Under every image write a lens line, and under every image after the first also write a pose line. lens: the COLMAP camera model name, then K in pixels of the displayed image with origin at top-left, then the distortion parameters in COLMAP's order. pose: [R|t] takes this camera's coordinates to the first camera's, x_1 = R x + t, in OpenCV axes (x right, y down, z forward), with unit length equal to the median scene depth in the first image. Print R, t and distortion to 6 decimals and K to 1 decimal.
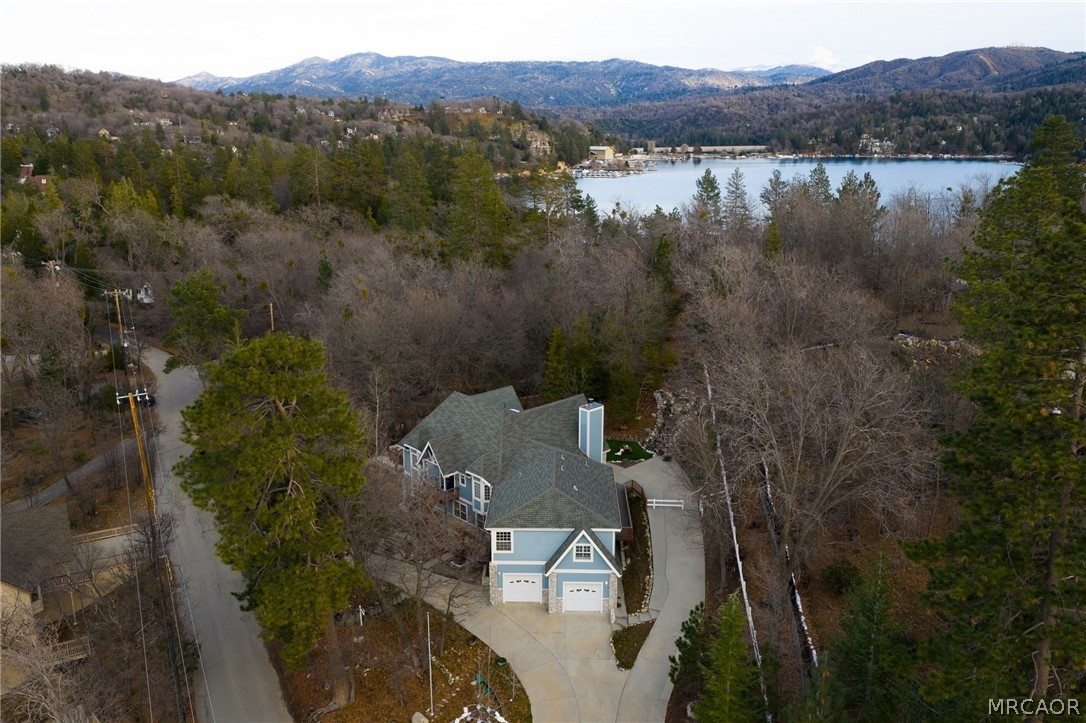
lens RADIAL K [[949.0, 0, 582.6], [0, 949.0, 345.4], [0, 0, 1]] dist [0.009208, -0.005596]
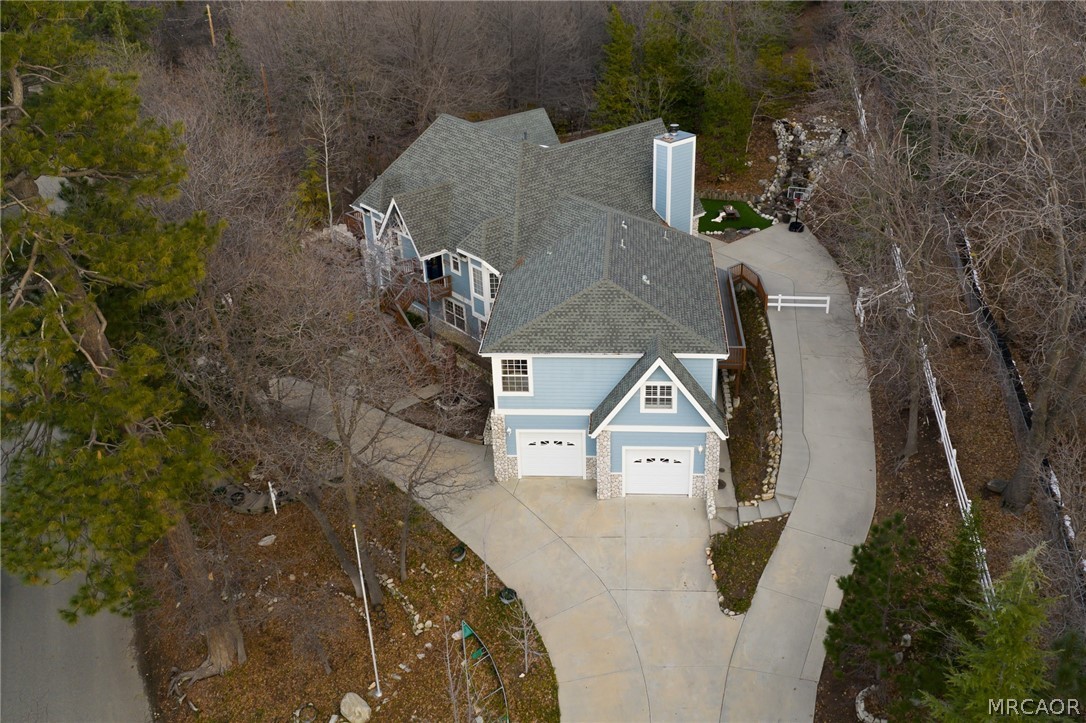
lens RADIAL K [[949.0, 0, 582.6], [0, 949.0, 345.4], [0, 0, 1]] dist [0.009208, -0.005596]
pose [[0.996776, 0.006643, -0.079955, 0.000346], [0.012331, 0.972040, 0.234490, 0.058240], [0.079277, -0.234720, 0.968825, 0.458763]]
